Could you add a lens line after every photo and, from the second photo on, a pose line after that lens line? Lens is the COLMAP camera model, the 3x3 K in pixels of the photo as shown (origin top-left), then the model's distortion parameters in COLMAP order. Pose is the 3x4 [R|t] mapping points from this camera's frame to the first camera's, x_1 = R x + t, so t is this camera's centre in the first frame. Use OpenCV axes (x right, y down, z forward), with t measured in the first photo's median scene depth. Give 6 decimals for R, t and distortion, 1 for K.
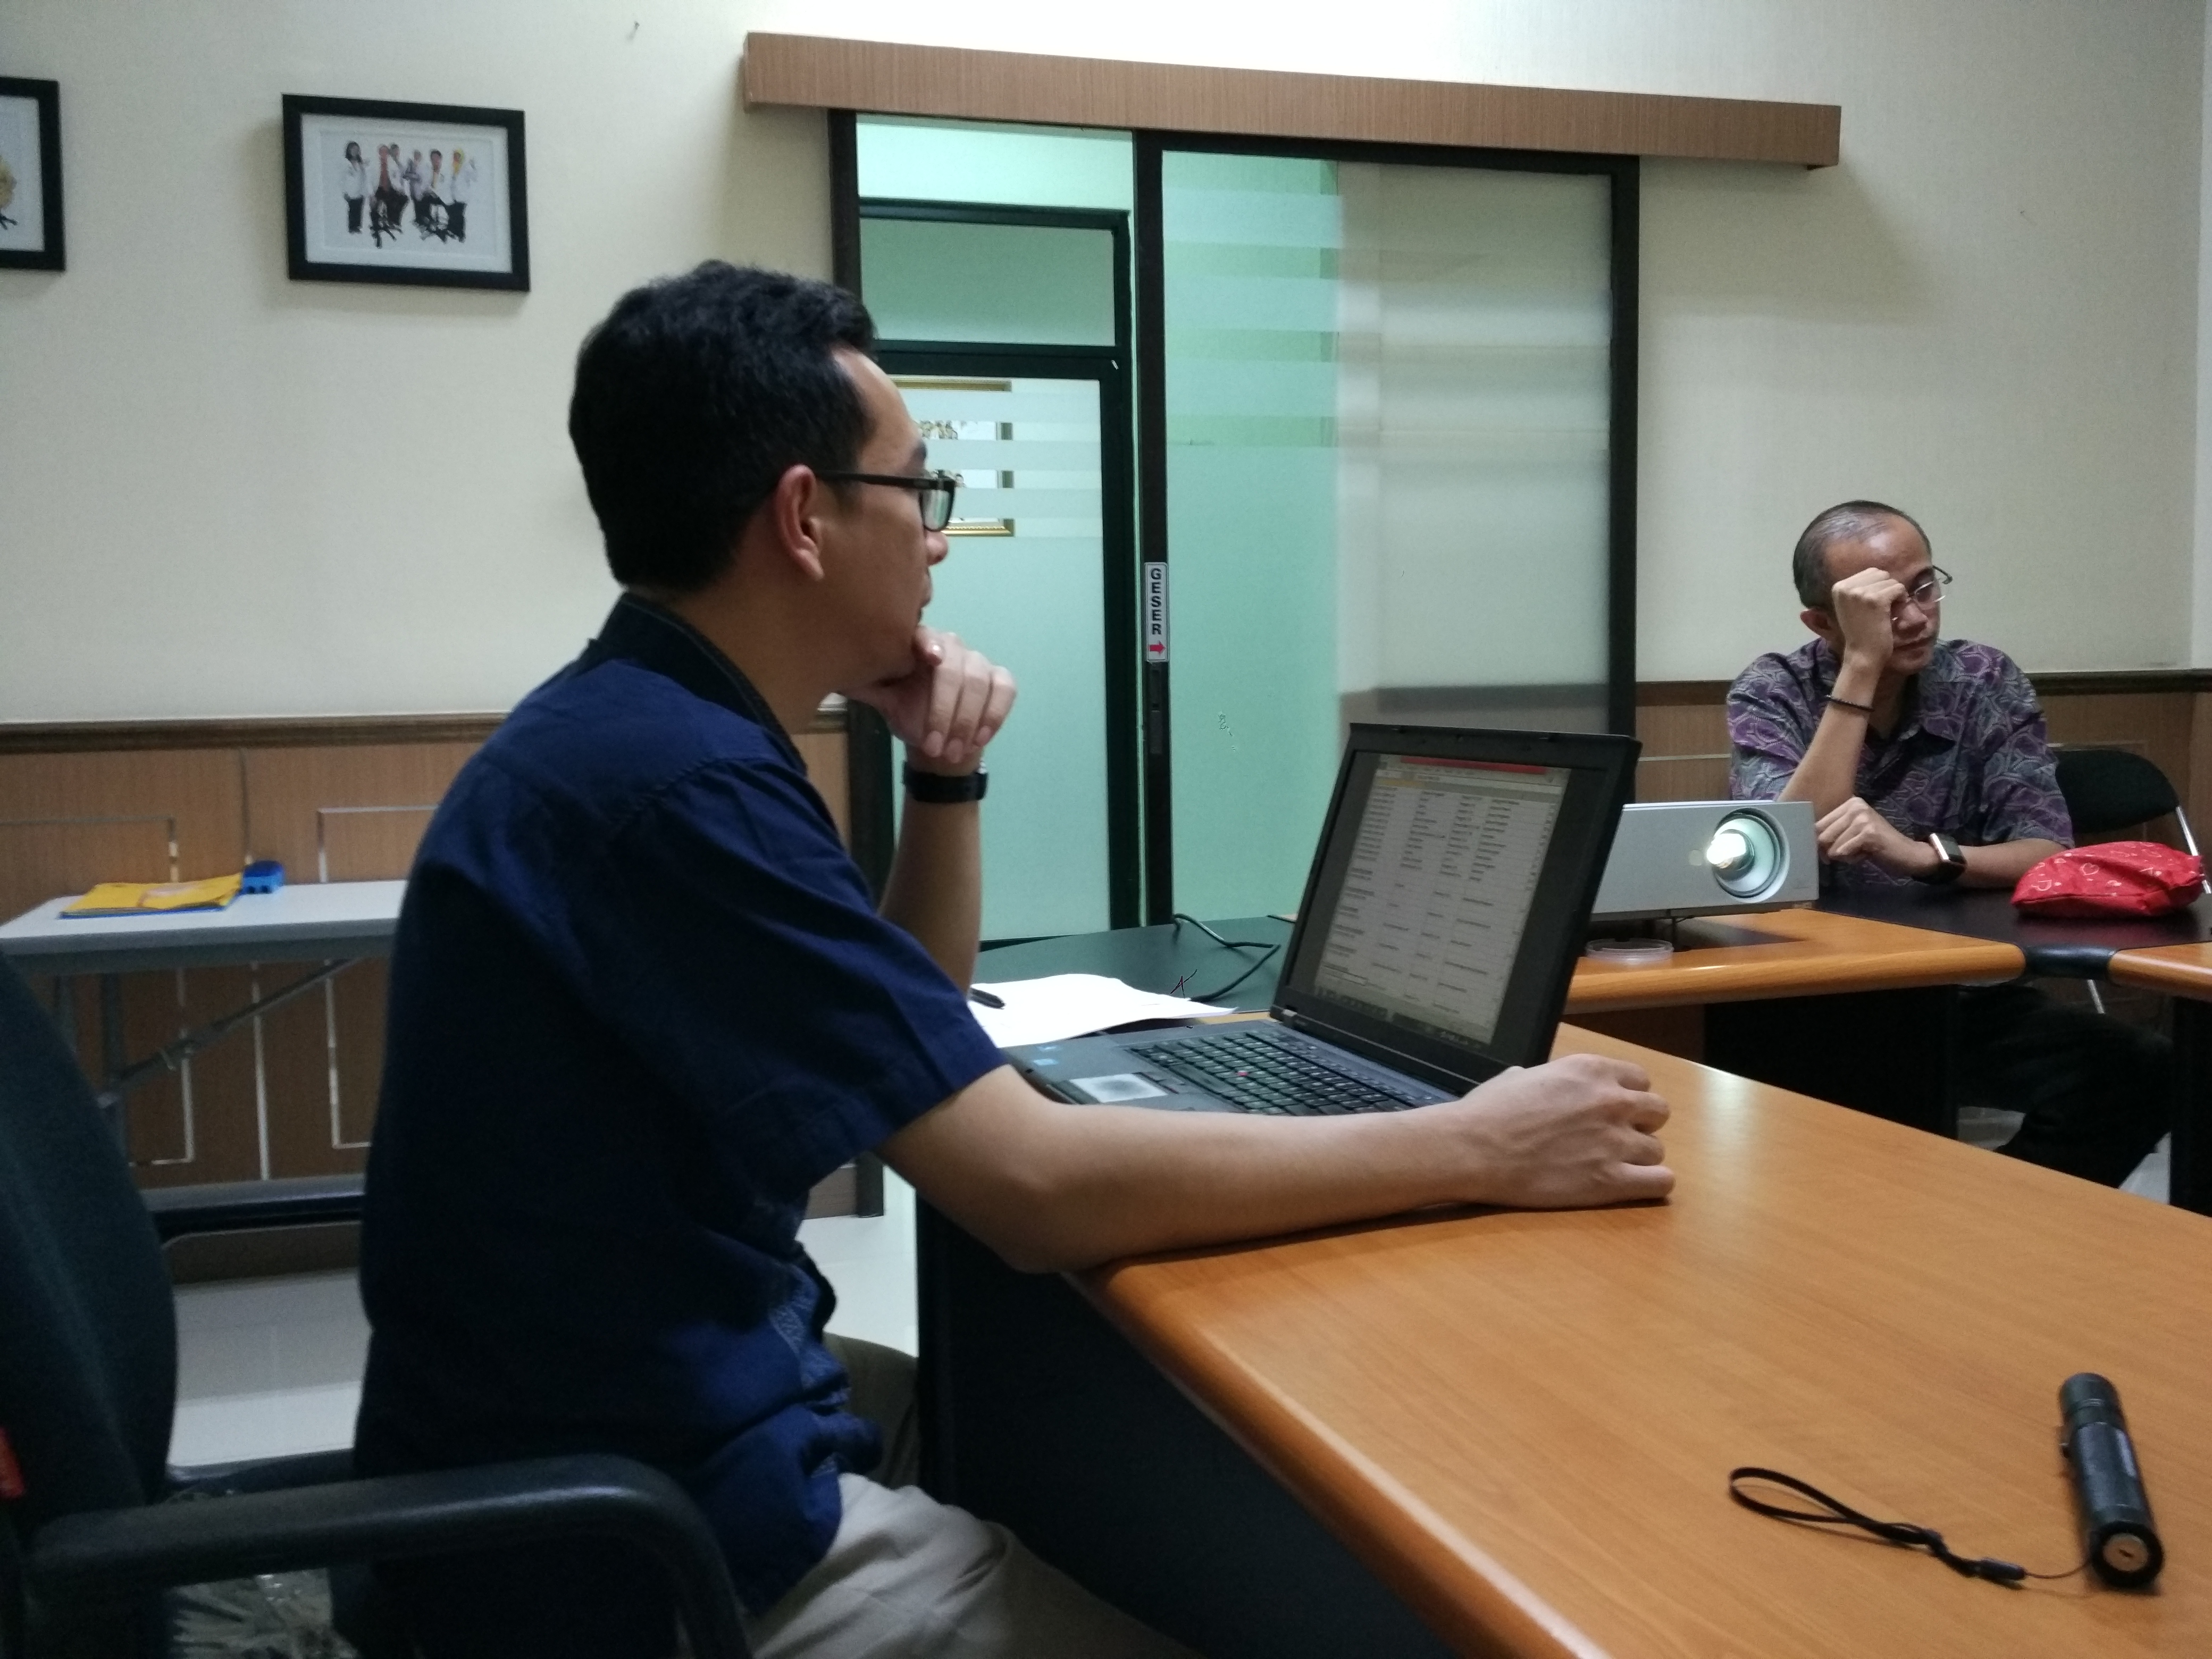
lens RADIAL K [[1962.2, 0, 1106.0], [0, 1962.2, 829.5], [0, 0, 1]] dist [0.103541, -0.205202]
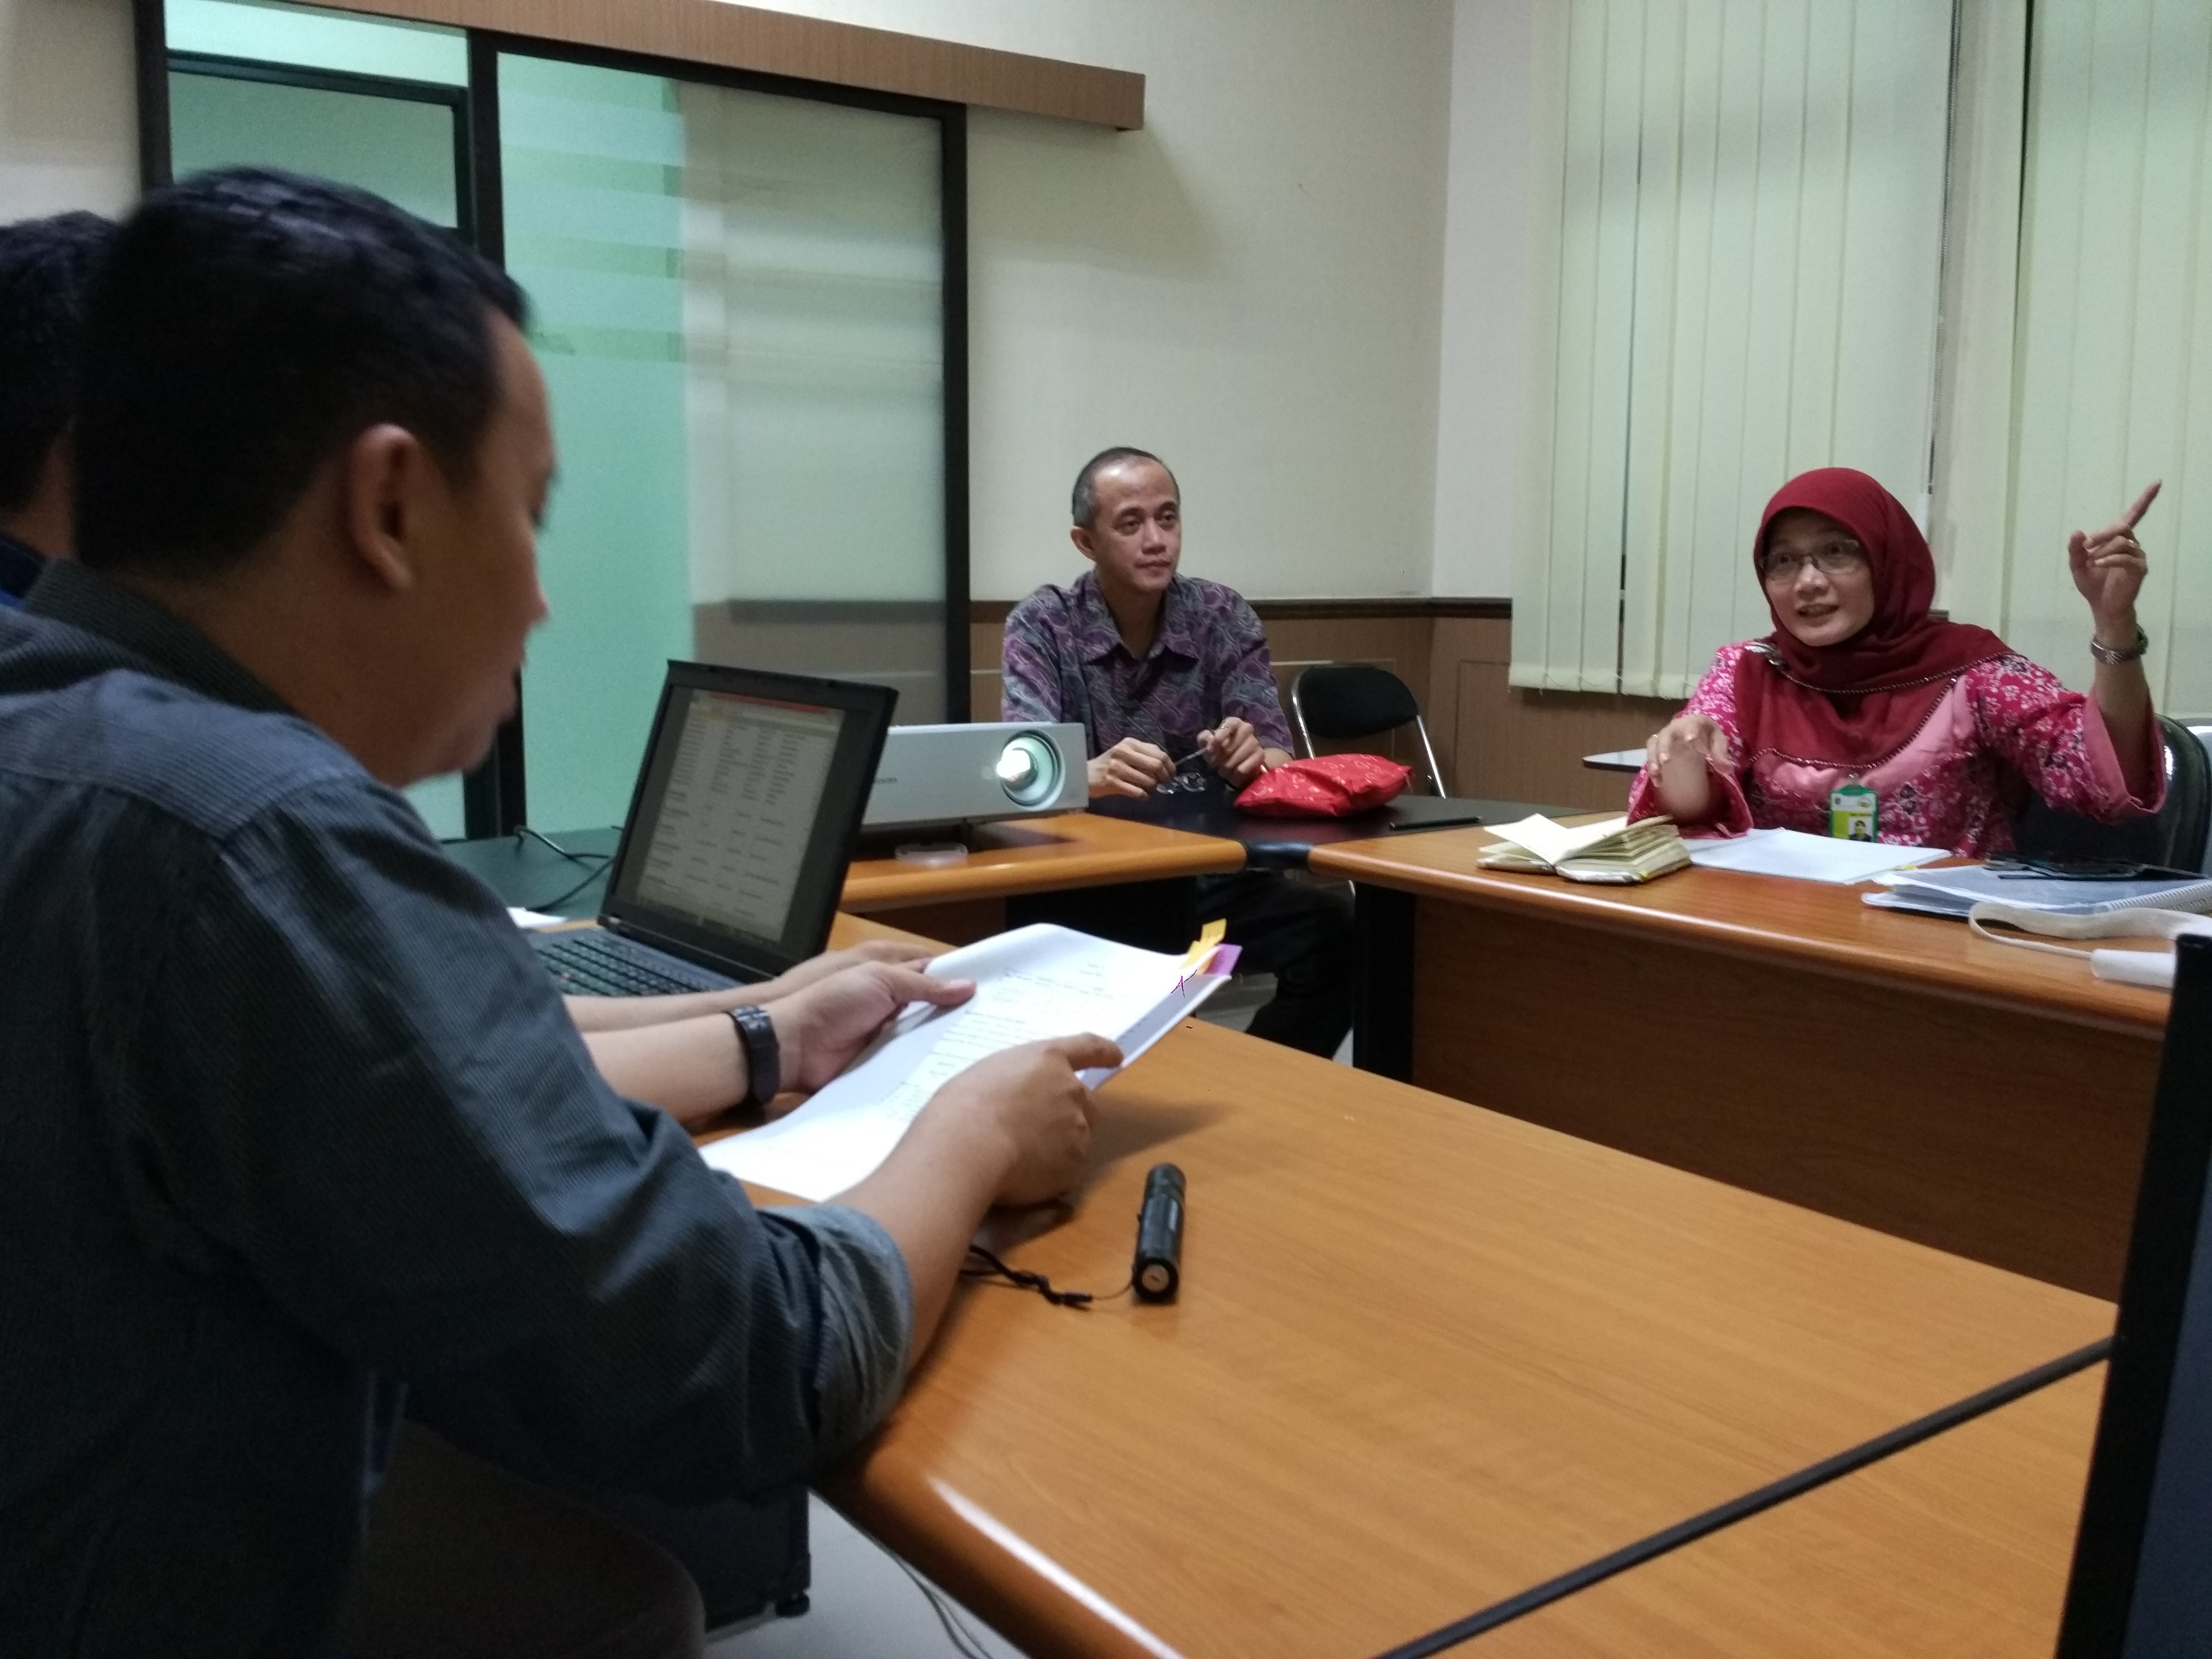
lens RADIAL K [[1971.4, 0, 1106.0], [0, 1971.4, 829.5], [0, 0, 1]] dist [0.100441, -0.221072]
pose [[0.951984, -0.016943, 0.305680, 0.011132], [0.000460, 0.998545, 0.053917, -0.013357], [-0.306148, -0.051187, 0.950607, -0.108792]]
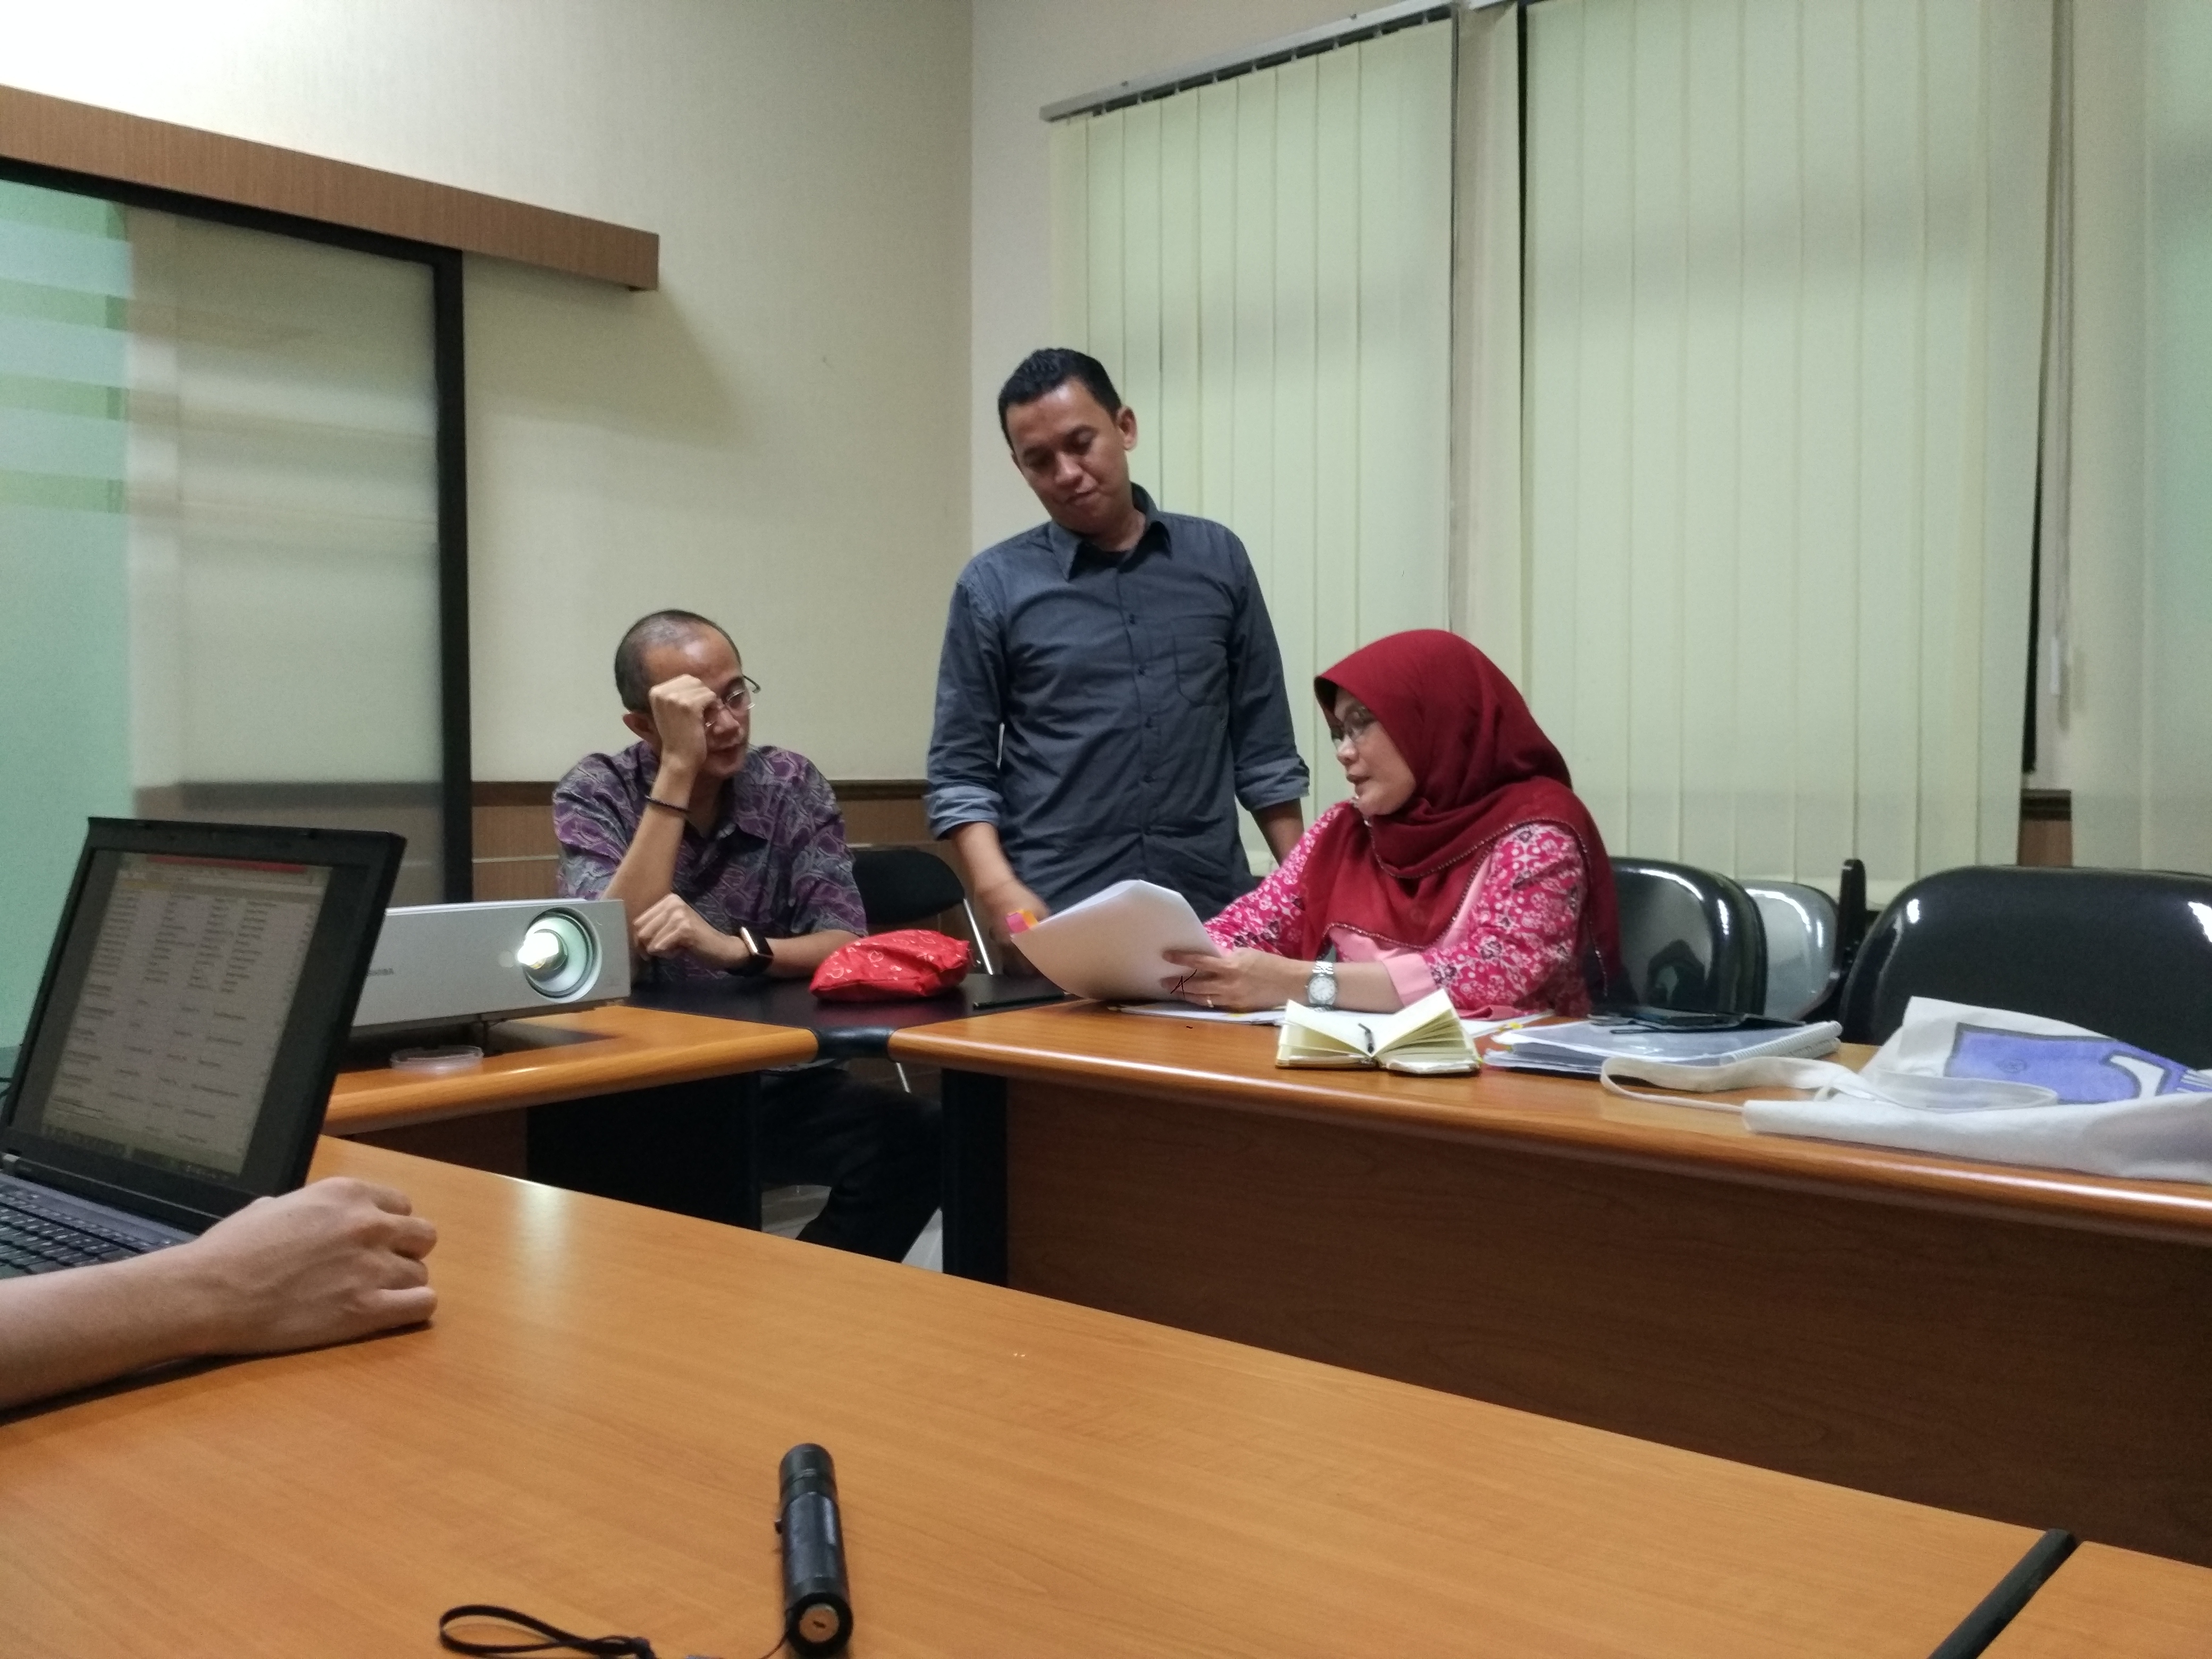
lens RADIAL K [[1971.4, 0, 1106.0], [0, 1971.4, 829.5], [0, 0, 1]] dist [0.100441, -0.221072]
pose [[0.848725, 0.000463, 0.528834, 0.028479], [0.026824, 0.998675, -0.043924, 0.001497], [-0.528153, 0.051464, 0.847588, 0.008187]]
